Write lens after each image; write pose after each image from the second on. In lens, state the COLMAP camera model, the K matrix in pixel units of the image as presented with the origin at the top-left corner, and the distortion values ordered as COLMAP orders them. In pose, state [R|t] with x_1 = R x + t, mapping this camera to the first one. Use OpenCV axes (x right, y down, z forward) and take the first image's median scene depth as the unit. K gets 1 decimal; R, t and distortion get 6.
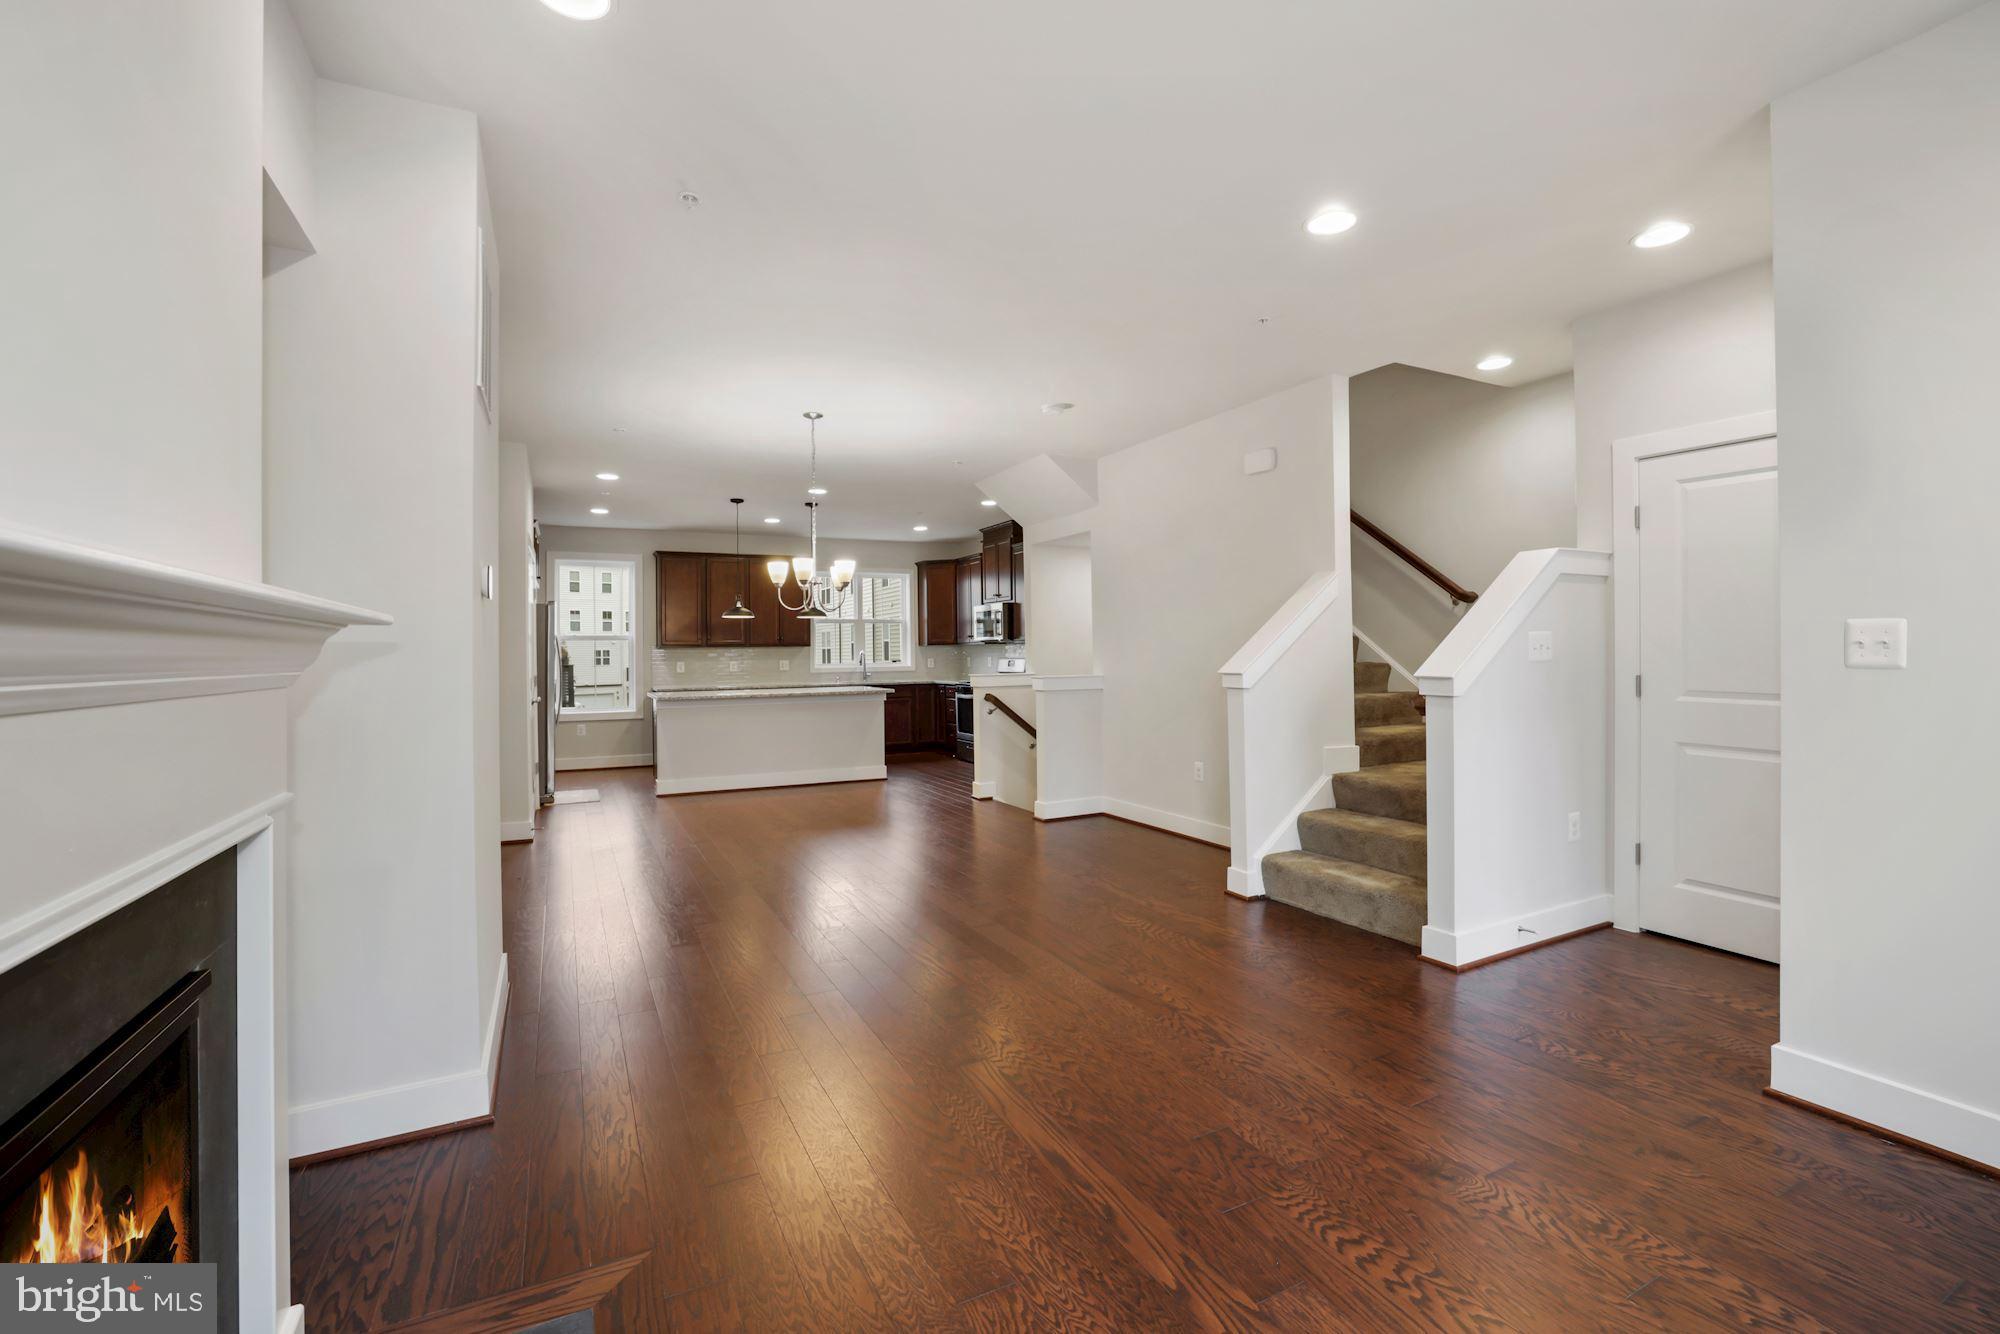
lens RADIAL K [[862.1, 0, 982.3], [0, 862.1, 637.2], [0, 0, 1]] dist [-0.034502, 0.008470]
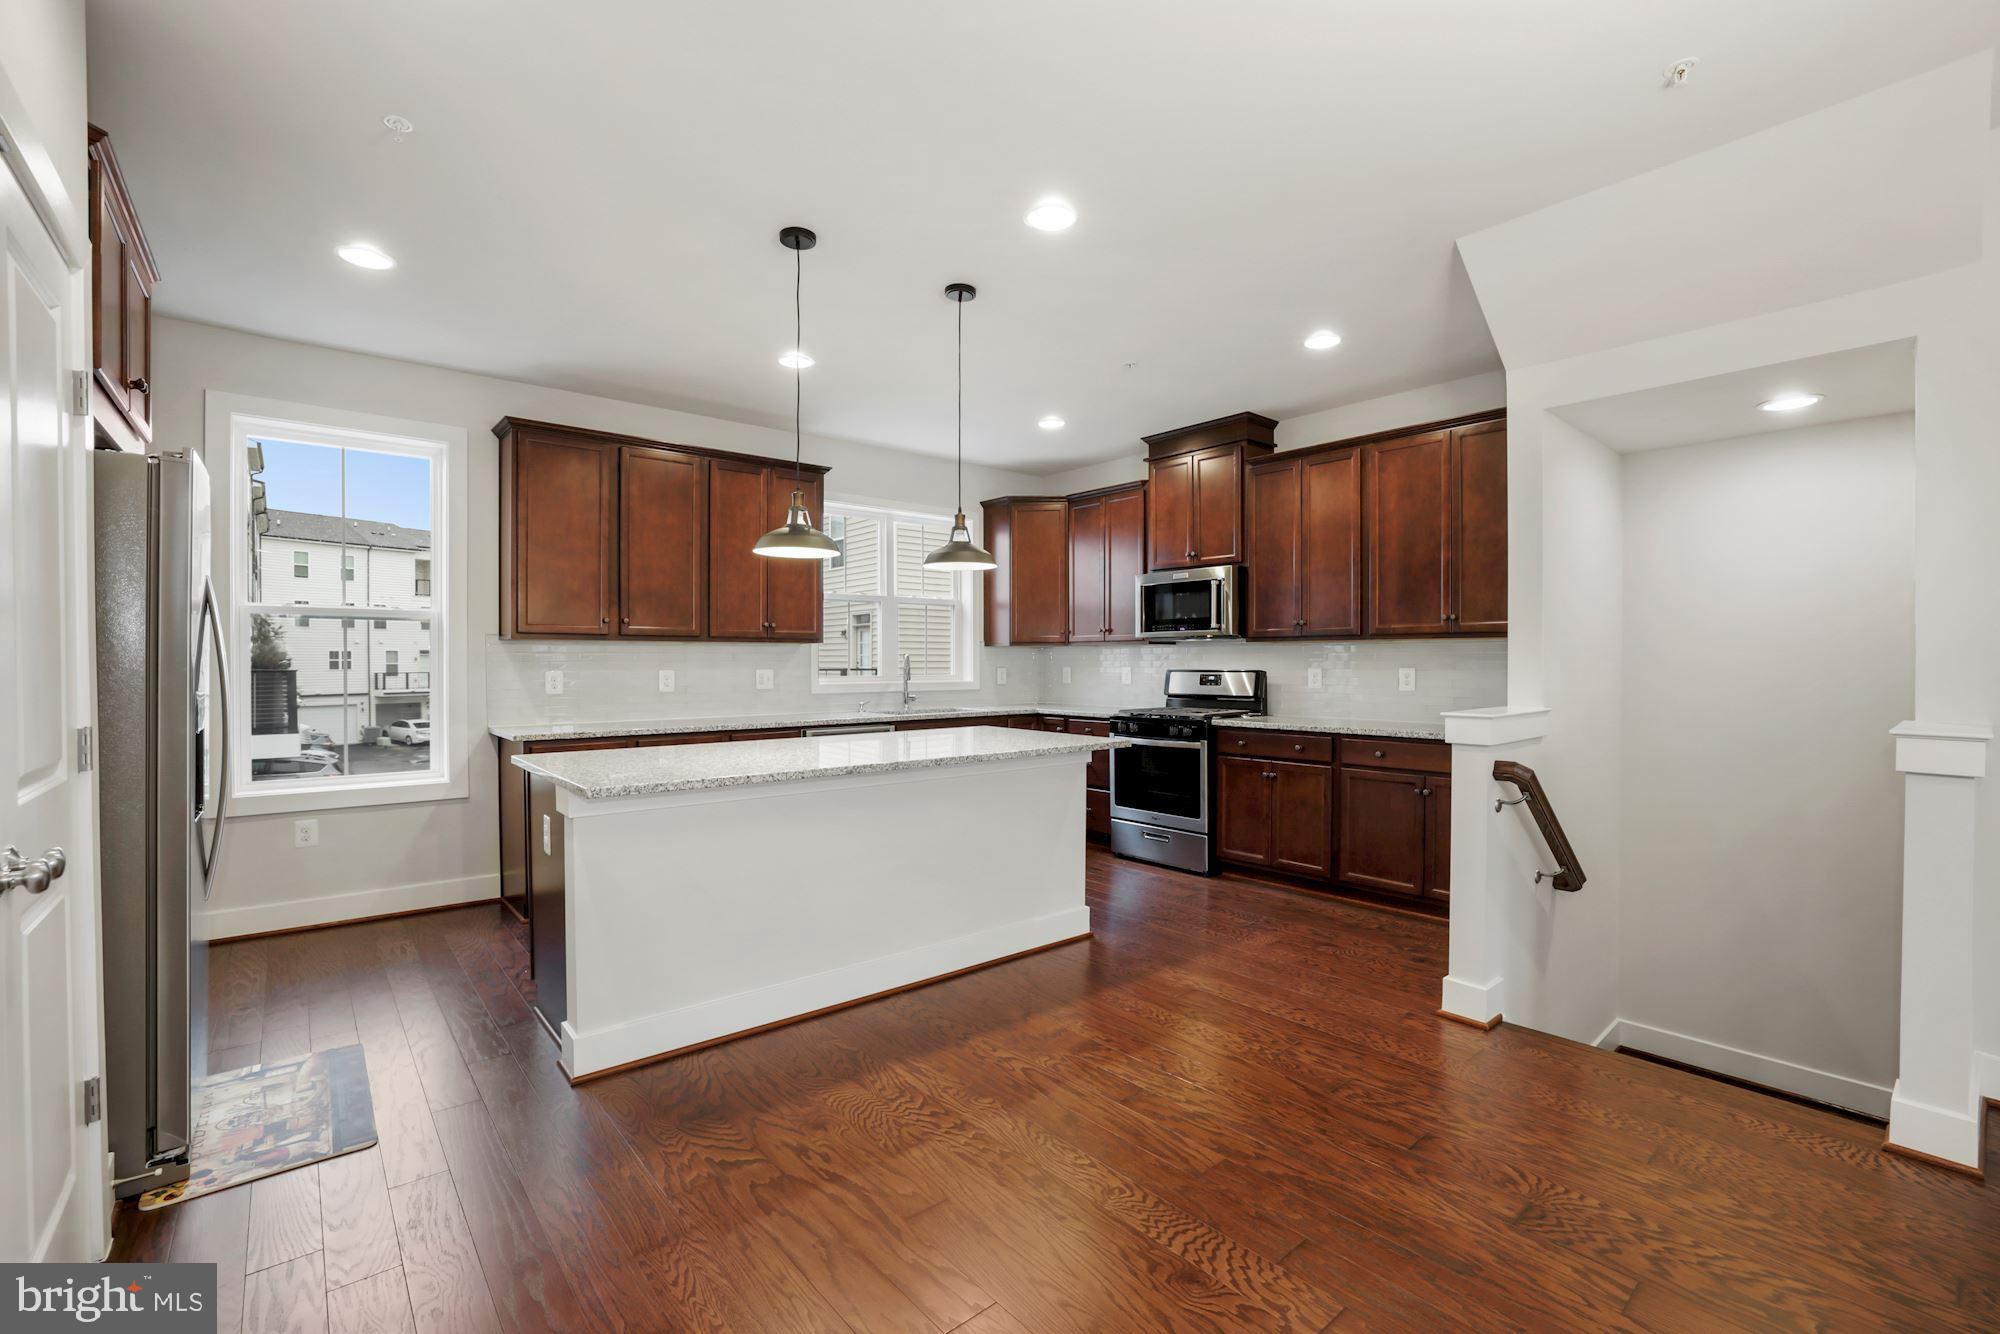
lens RADIAL K [[862.1, 0, 1003.6], [0, 862.1, 669.8], [0, 0, 1]] dist [-0.034502, 0.008470]
pose [[0.969271, 0.008500, 0.245849, -0.241396], [-0.015472, 0.999531, 0.026439, 0.012733], [-0.245509, -0.029430, 0.968948, 0.519172]]
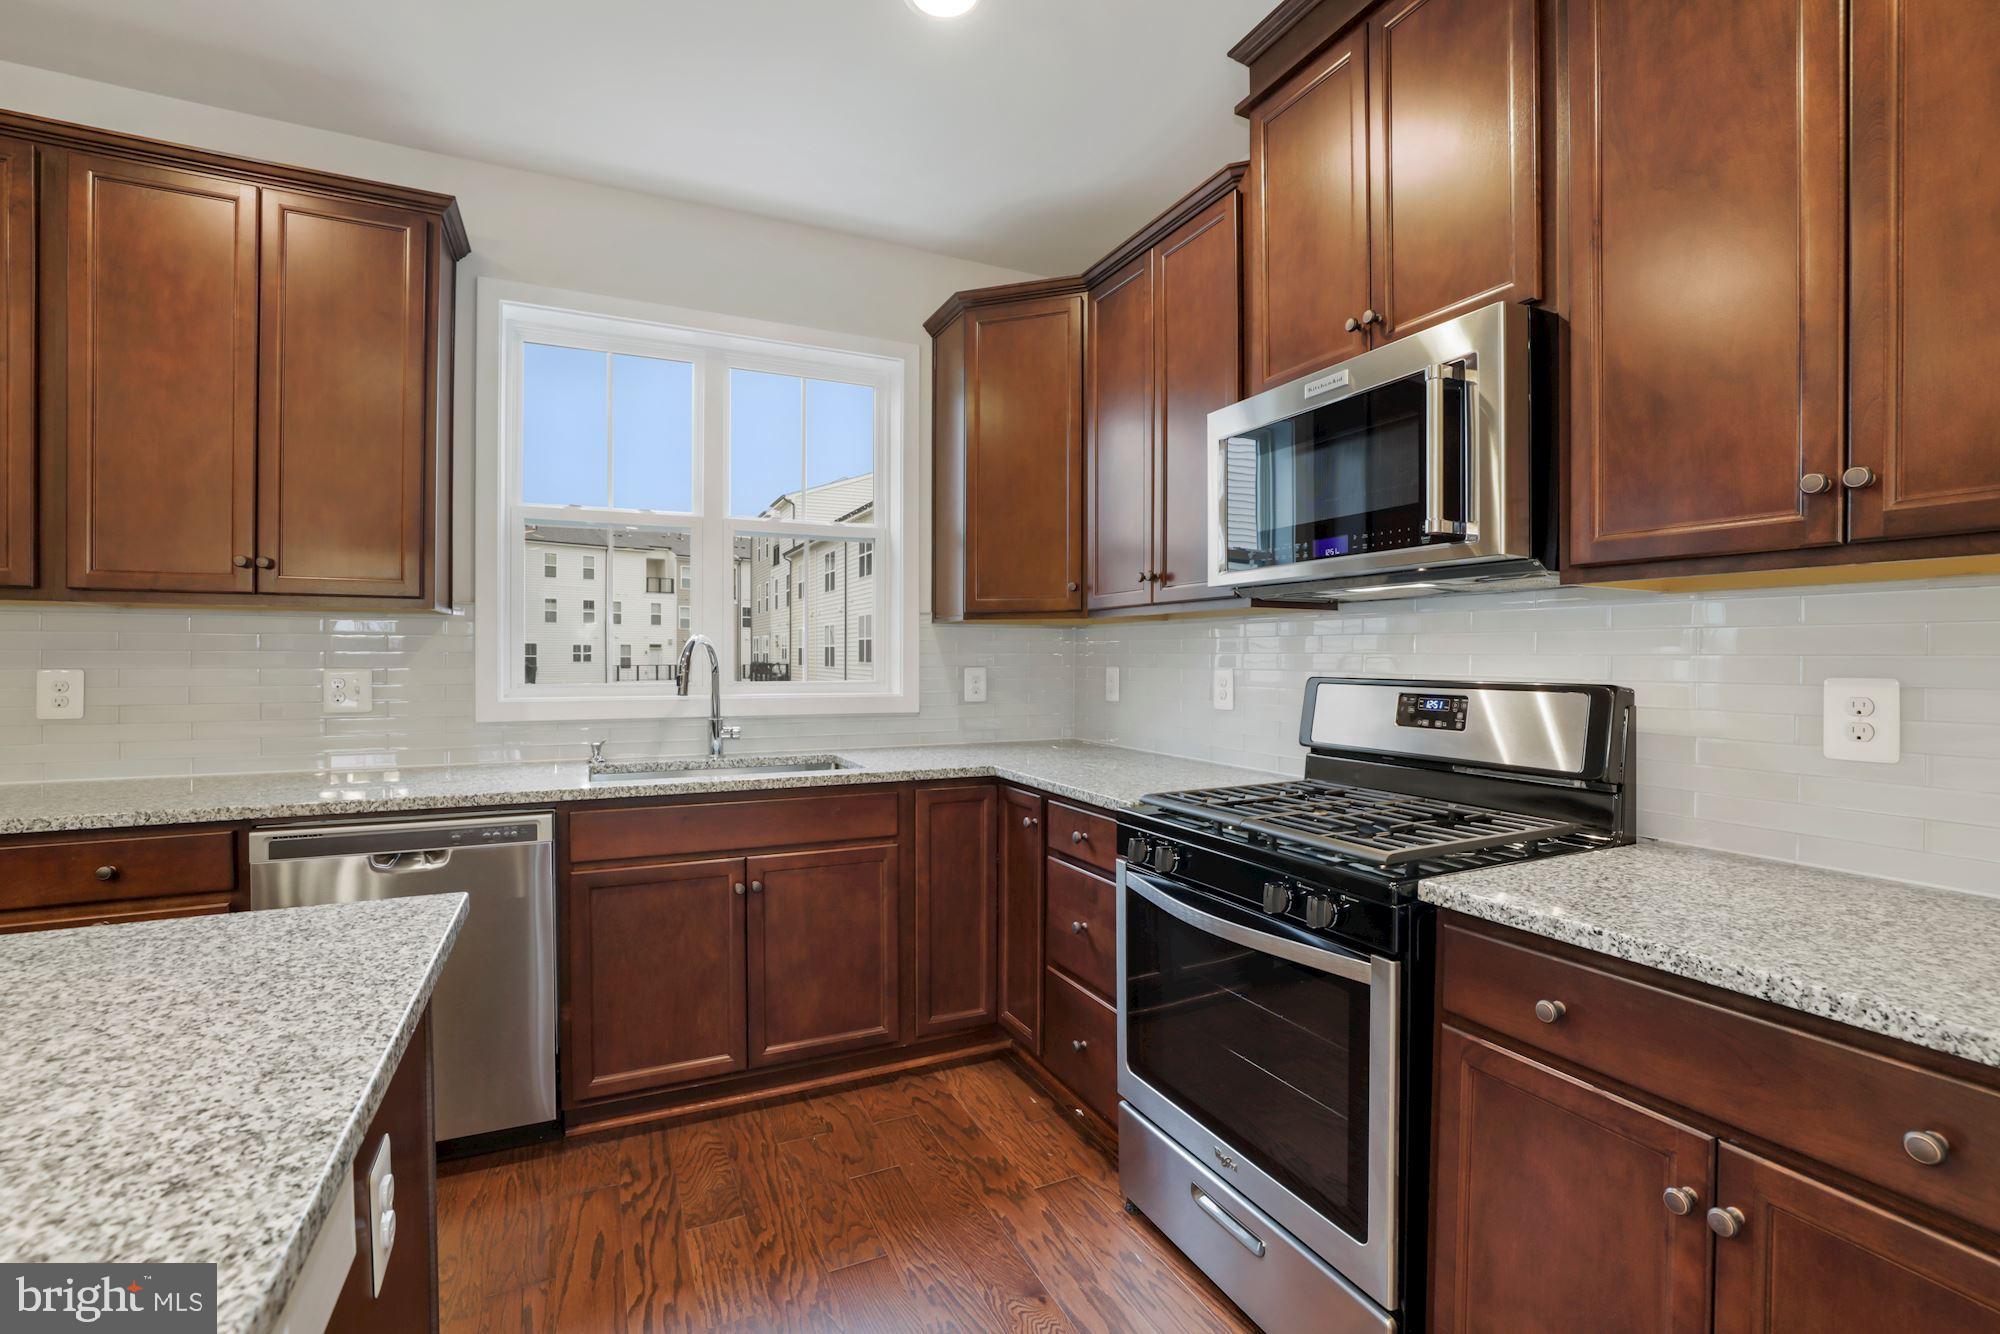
lens RADIAL K [[862.1, 0, 1007.2], [0, 862.1, 661.6], [0, 0, 1]] dist [-0.034502, 0.008470]
pose [[0.999852, 0.015414, -0.007622, -0.056463], [-0.015212, 0.999548, 0.025944, 0.018080], [0.008018, -0.025824, 0.999634, 0.855959]]
